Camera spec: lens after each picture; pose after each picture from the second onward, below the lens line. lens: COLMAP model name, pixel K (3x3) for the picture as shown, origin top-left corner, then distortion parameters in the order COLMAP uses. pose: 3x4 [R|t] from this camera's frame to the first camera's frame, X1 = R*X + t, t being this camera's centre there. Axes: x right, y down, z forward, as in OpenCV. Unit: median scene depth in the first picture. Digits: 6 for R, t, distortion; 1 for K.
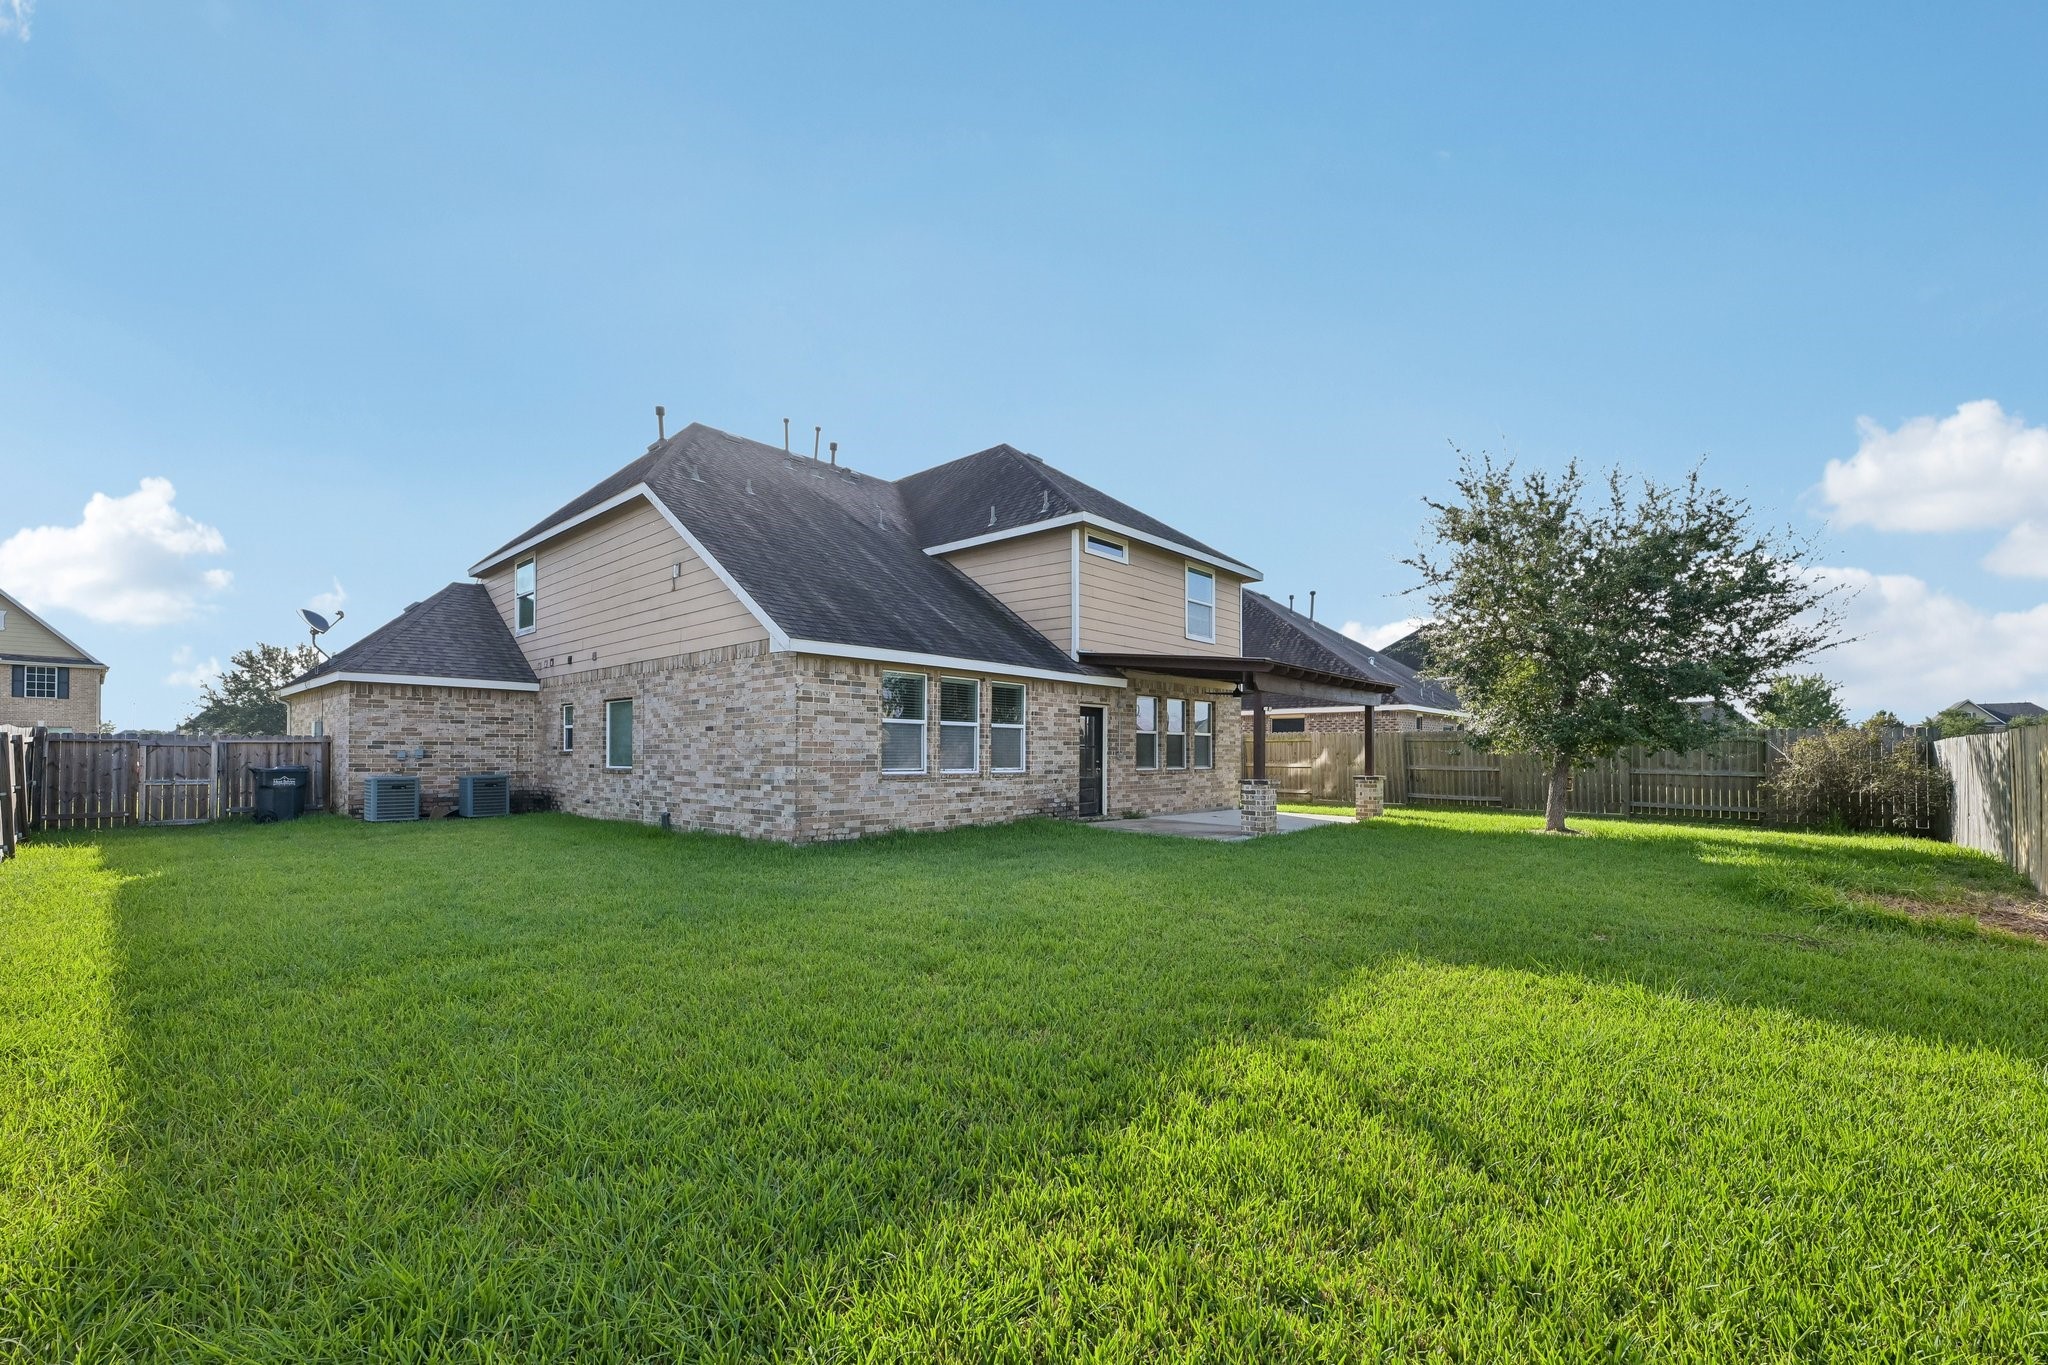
lens RADIAL K [[822.4, 0, 1021.6], [0, 822.4, 736.7], [0, 0, 1]] dist [-0.007008, 0.000357]
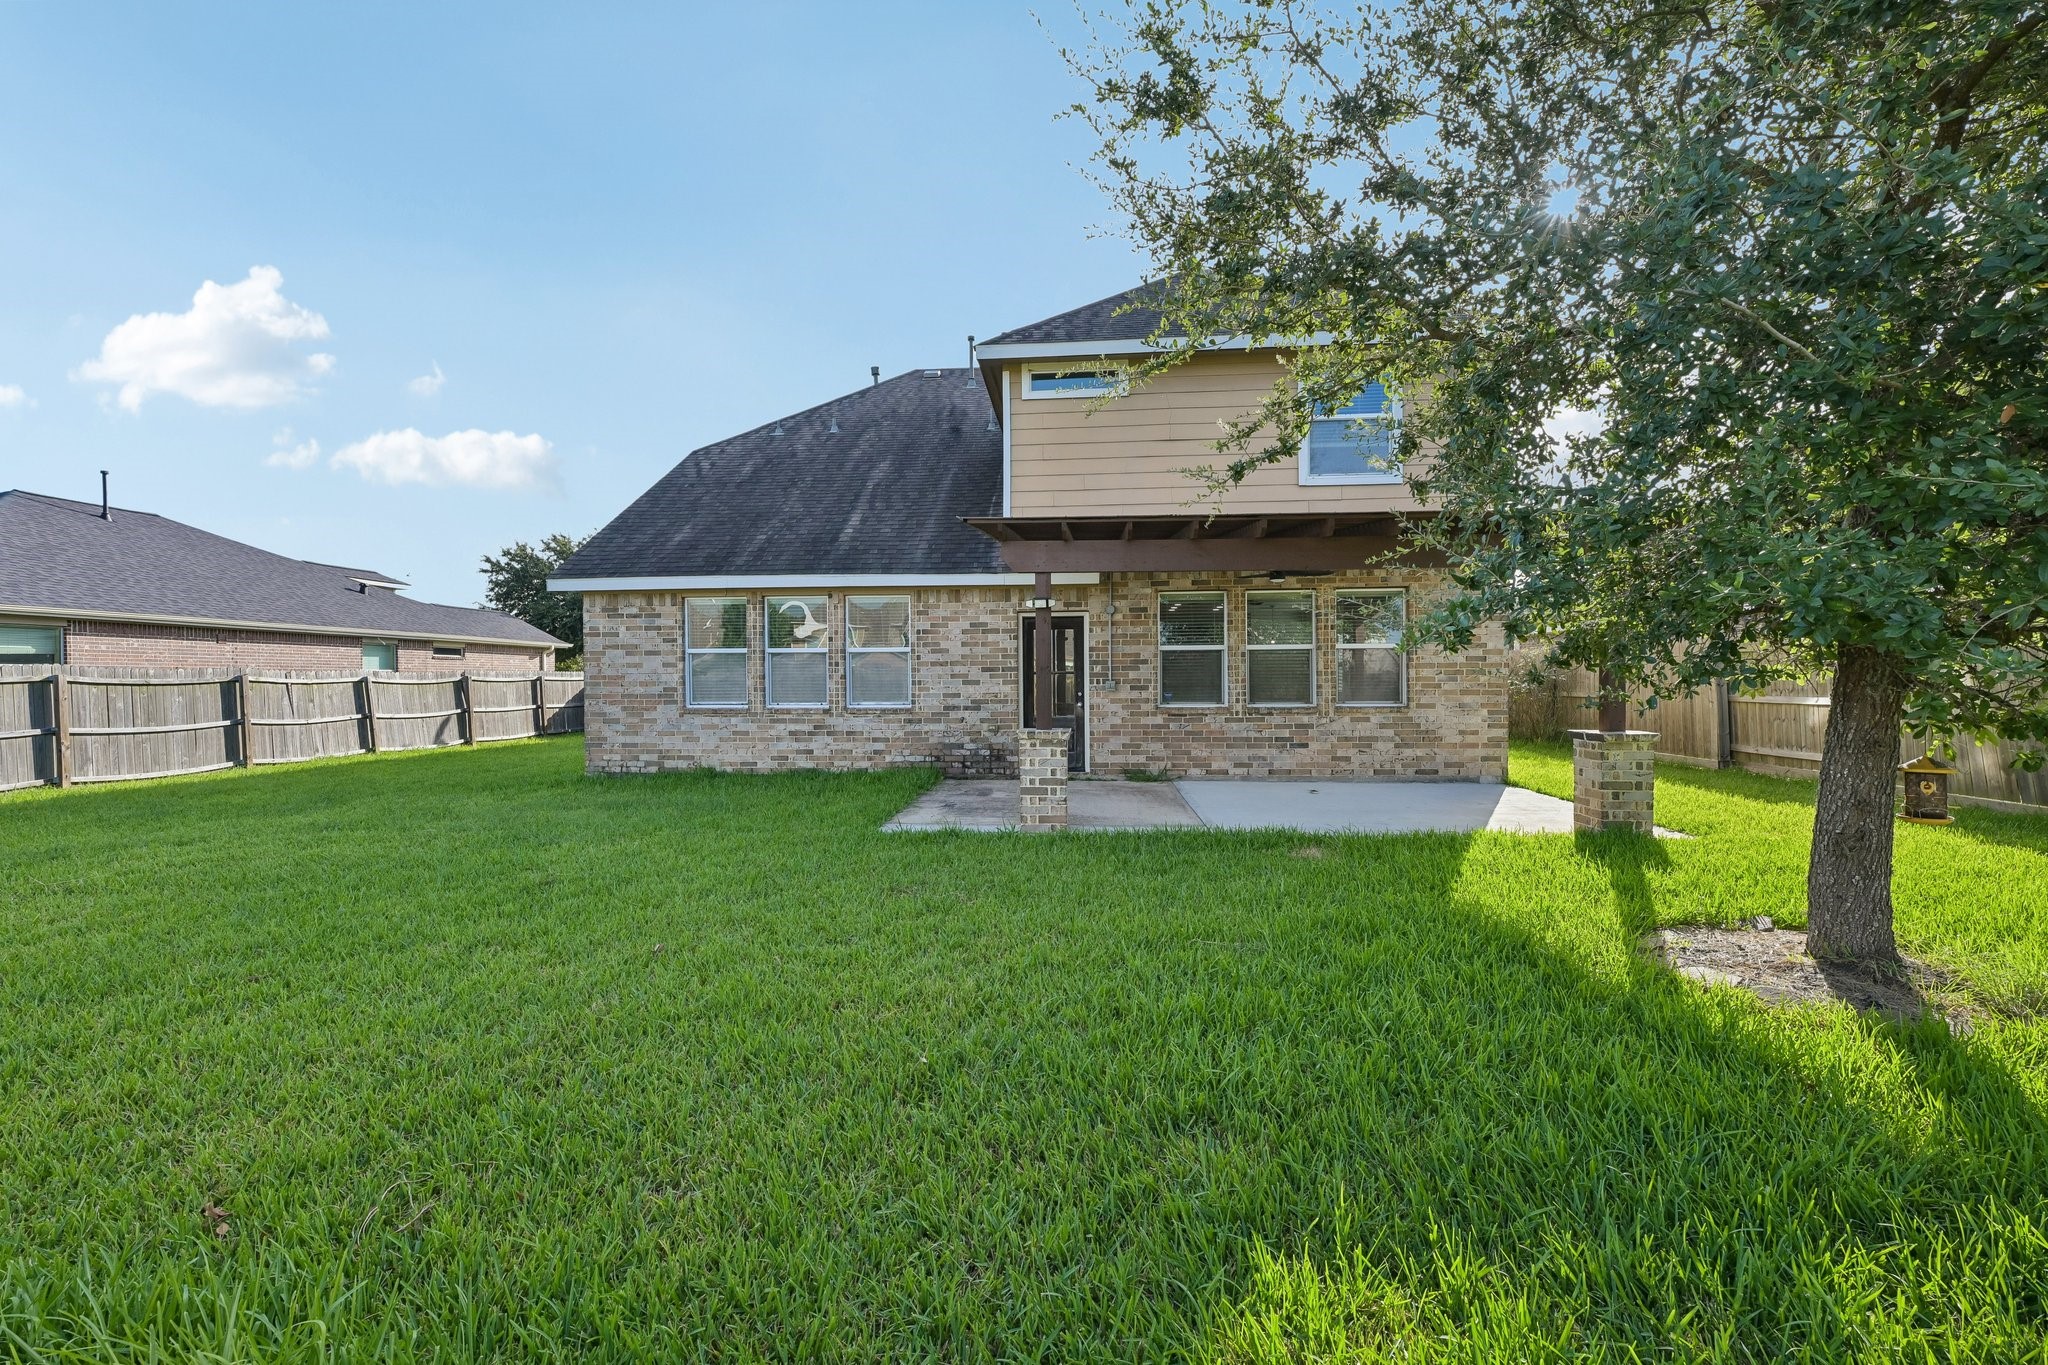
lens RADIAL K [[822.4, 0, 1019.9], [0, 822.4, 687.4], [0, 0, 1]] dist [-0.007008, 0.000357]
pose [[0.615862, -0.011262, -0.787773, 0.789387], [0.024688, 0.999683, 0.005009, 0.025816], [0.787467, -0.022533, 0.615945, 0.694271]]
